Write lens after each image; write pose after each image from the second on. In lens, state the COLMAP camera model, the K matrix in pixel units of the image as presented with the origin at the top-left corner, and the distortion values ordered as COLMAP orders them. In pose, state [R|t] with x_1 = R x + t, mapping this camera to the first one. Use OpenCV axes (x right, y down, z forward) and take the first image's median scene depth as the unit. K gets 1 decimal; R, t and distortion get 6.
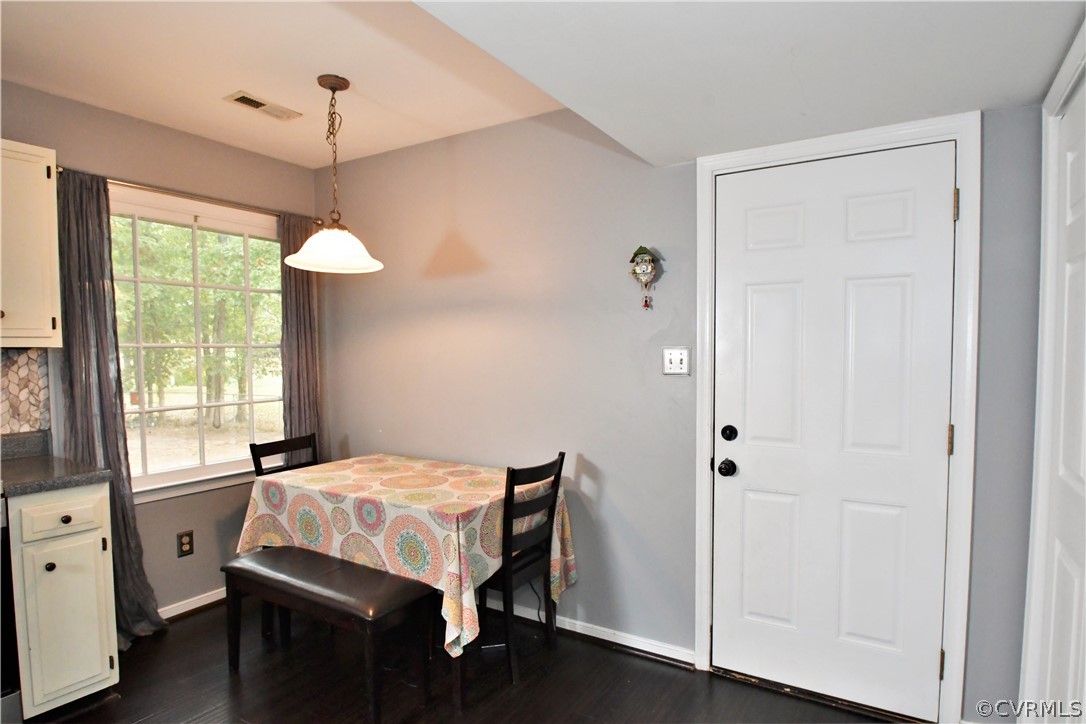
lens RADIAL K [[601.7, 0, 545.4], [0, 601.7, 381.6], [0, 0, 1]] dist [-0.016622, -0.008853]
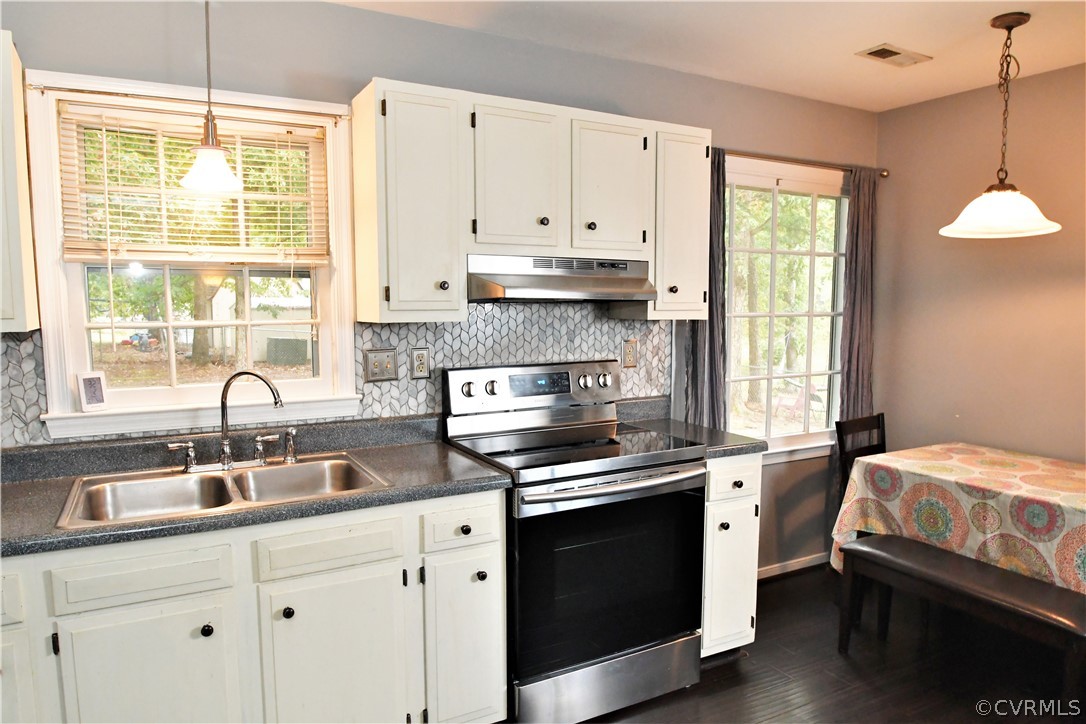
lens RADIAL K [[720.0, 0, 551.1], [0, 720.0, 379.7], [0, 0, 1]] dist [-0.026335, -0.005084]
pose [[0.872323, 0.059995, -0.485236, -0.399690], [-0.032698, 0.997380, 0.064535, -0.022839], [0.487836, -0.040429, 0.871999, -0.237307]]
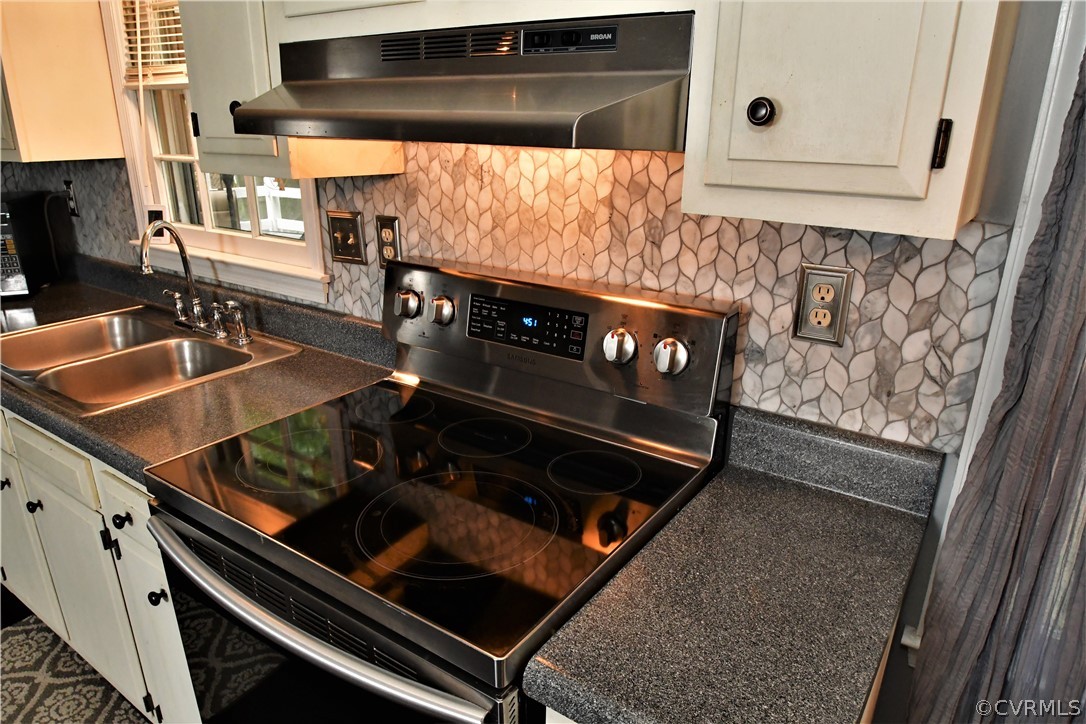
lens RADIAL K [[691.1, 0, 550.2], [0, 691.1, 376.7], [0, 0, 1]] dist [-0.033361, -0.000399]
pose [[-0.044836, 0.346384, -0.937021, -0.469076], [-0.069241, 0.934631, 0.348814, -0.087345], [0.996592, 0.080520, -0.017921, 0.771894]]
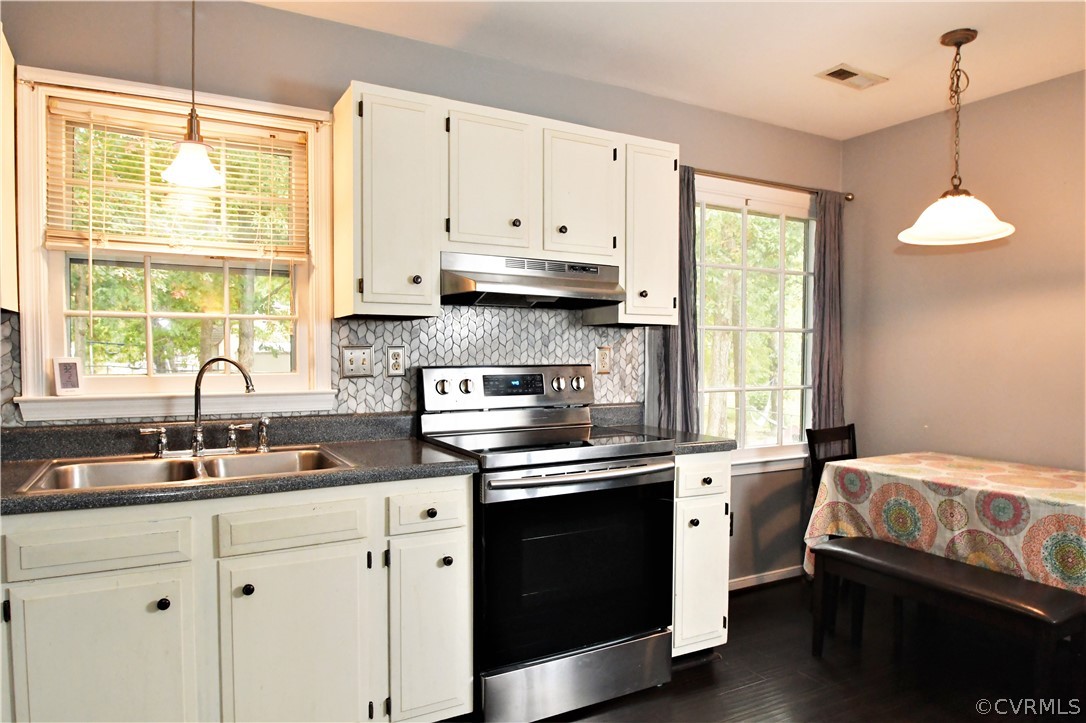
lens RADIAL K [[692.9, 0, 549.4], [0, 692.9, 379.7], [0, 0, 1]] dist [-0.021433, -0.005222]
pose [[0.873968, 0.028669, -0.485137, -0.372329], [-0.035908, 0.999339, -0.005632, 0.053796], [0.484655, 0.022343, 0.874420, -0.207561]]
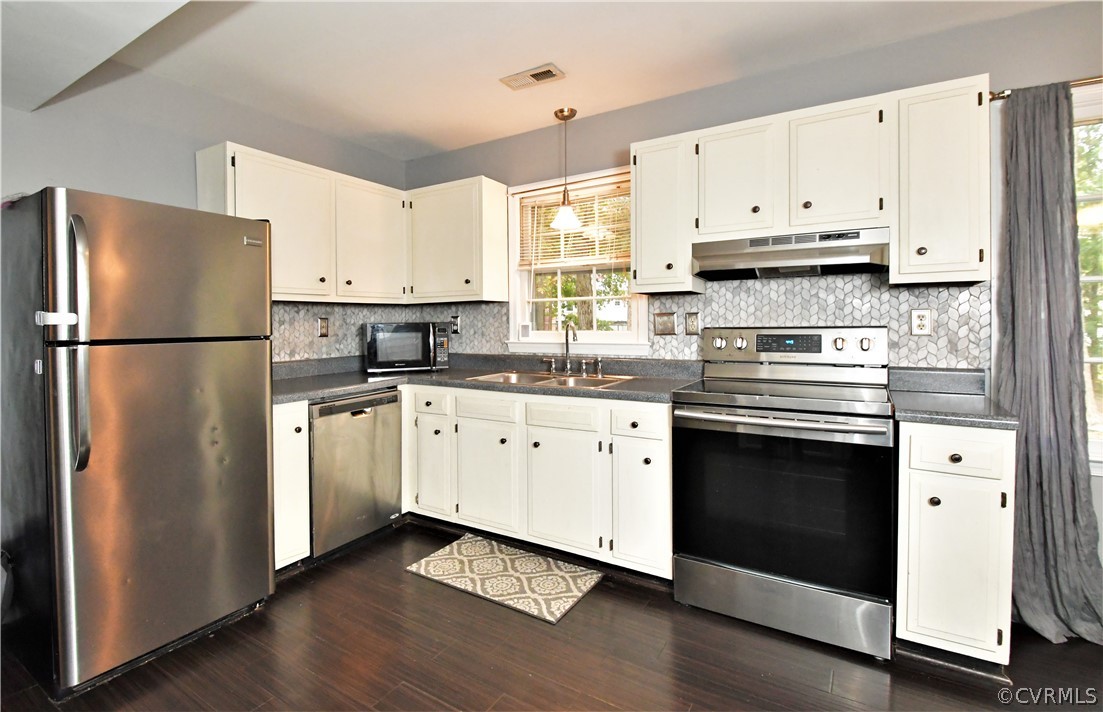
lens RADIAL K [[530.8, 0, 489.3], [0, 530.8, 328.2], [0, 0, 1]] dist [-0.007959, -0.006188]
pose [[-0.060020, 0.019344, -0.998010, 0.059827], [-0.044535, 0.998765, 0.022037, 0.032232], [0.997203, 0.045769, -0.059085, 0.239526]]
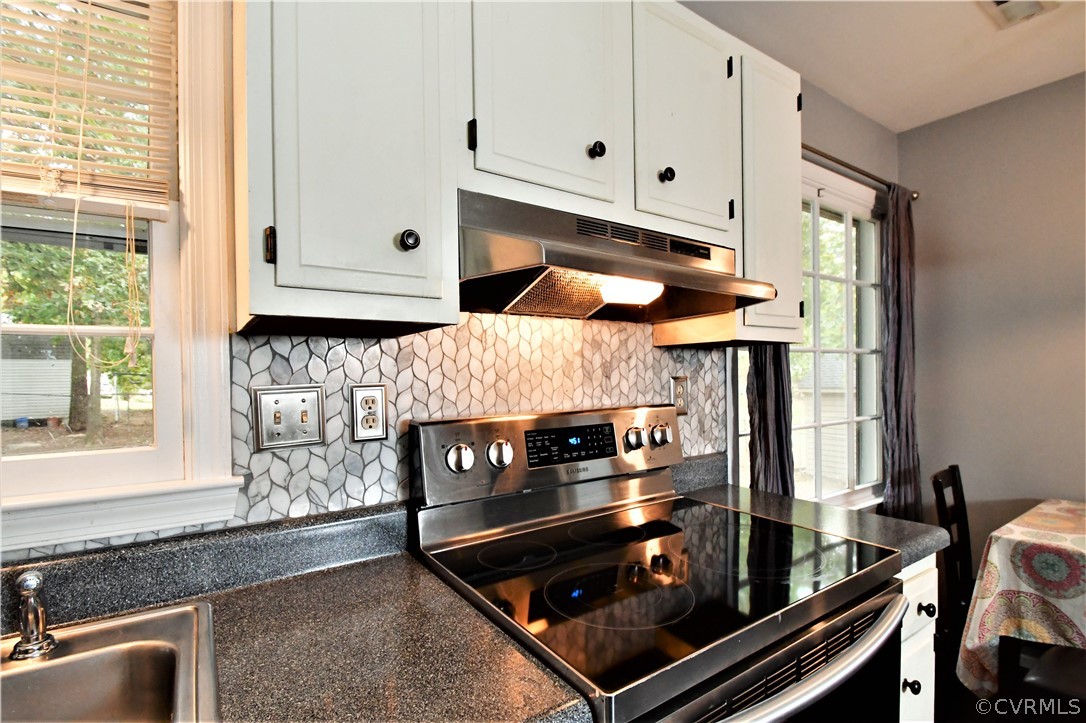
lens RADIAL K [[507.4, 0, 546.3], [0, 507.4, 378.7], [0, 0, 1]] dist [-0.001301, -0.002033]
pose [[0.914416, -0.002228, -0.404771, -0.788376], [-0.014976, 0.999114, -0.039331, 0.014239], [0.404500, 0.042027, 0.913572, 0.279322]]
